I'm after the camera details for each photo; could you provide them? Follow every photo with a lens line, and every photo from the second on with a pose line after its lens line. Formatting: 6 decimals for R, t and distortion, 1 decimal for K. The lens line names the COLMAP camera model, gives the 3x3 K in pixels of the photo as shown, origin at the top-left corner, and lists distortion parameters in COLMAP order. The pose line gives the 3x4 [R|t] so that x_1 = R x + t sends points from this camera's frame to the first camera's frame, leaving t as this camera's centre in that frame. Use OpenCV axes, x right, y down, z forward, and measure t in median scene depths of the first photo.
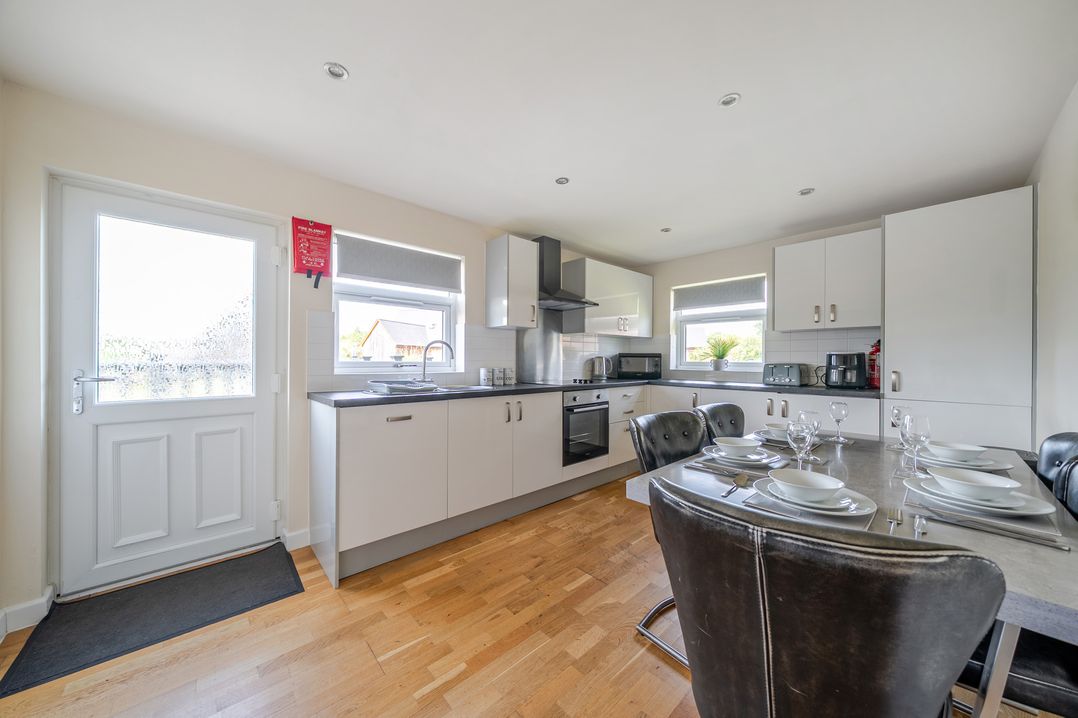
lens RADIAL K [[365.1, 0, 536.8], [0, 365.1, 360.1], [0, 0, 1]] dist [-0.004175, -0.000020]
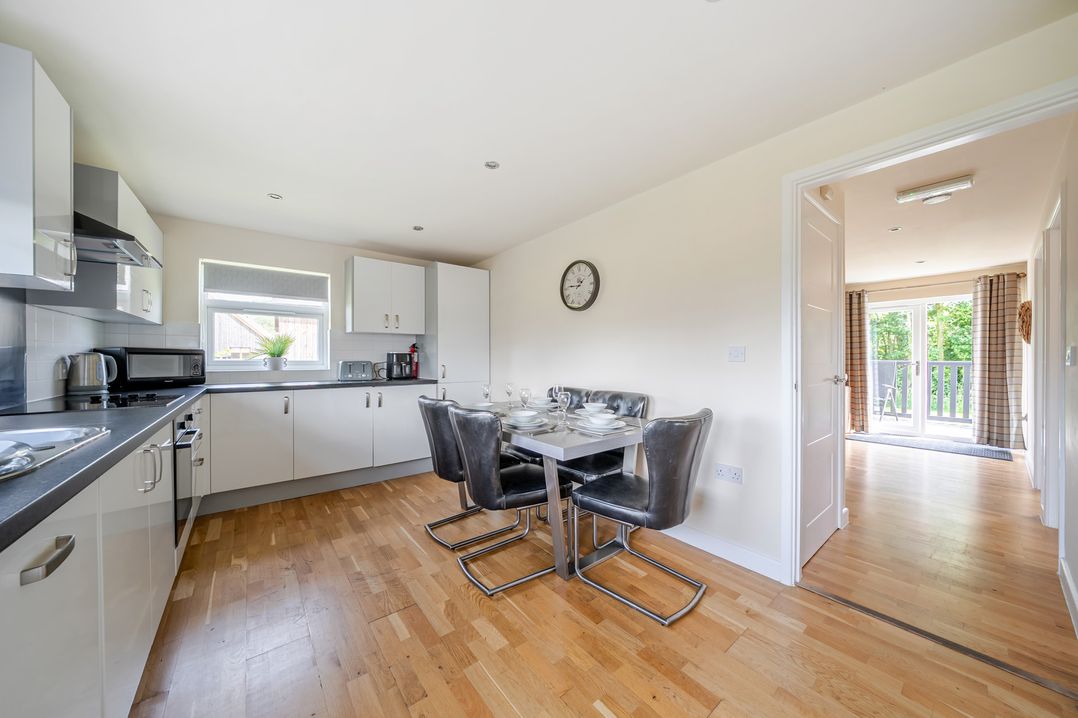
lens RADIAL K [[365.1, 0, 538.8], [0, 365.1, 360.0], [0, 0, 1]] dist [-0.004175, -0.000020]
pose [[0.072013, -0.006545, 0.997382, -0.414188], [0.002540, 0.999976, 0.006378, -0.000556], [-0.997400, 0.002075, 0.072028, 0.374715]]
